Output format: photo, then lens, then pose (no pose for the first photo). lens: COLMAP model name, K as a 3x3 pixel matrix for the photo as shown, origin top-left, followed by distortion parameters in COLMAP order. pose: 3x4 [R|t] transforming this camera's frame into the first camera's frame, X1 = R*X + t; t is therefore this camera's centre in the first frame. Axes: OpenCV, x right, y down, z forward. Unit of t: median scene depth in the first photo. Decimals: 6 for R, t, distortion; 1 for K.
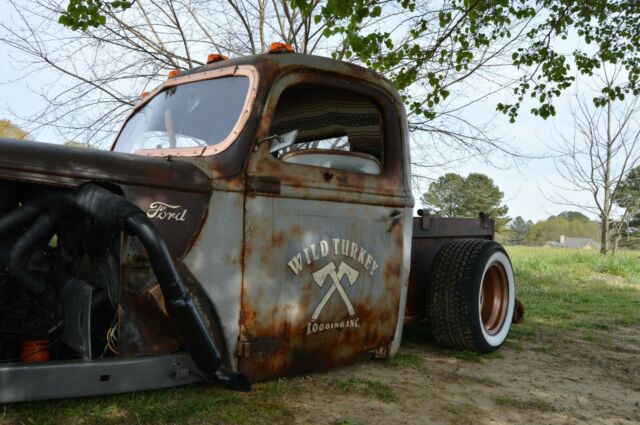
lens RADIAL K [[506.9, 0, 320.0], [0, 506.9, 212.5], [0, 0, 1]] dist [-0.082494, 0.010884]
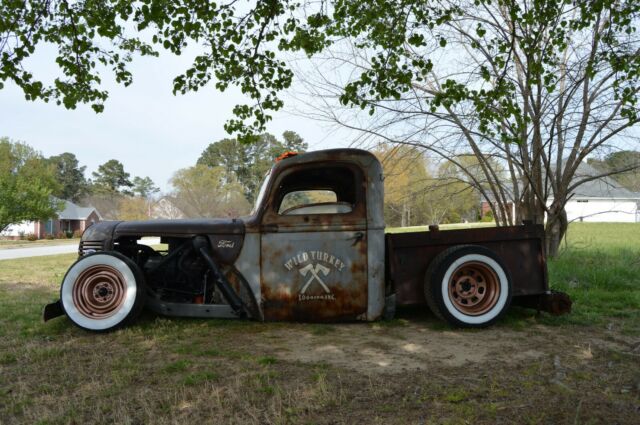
lens RADIAL K [[527.3, 0, 320.0], [0, 527.3, 212.5], [0, 0, 1]] dist [-0.074259, -0.000746]
pose [[0.719277, -0.083765, -0.689655, 1.499194], [0.080240, 0.996078, -0.037297, -0.018849], [0.690074, -0.028511, 0.723177, -0.429045]]
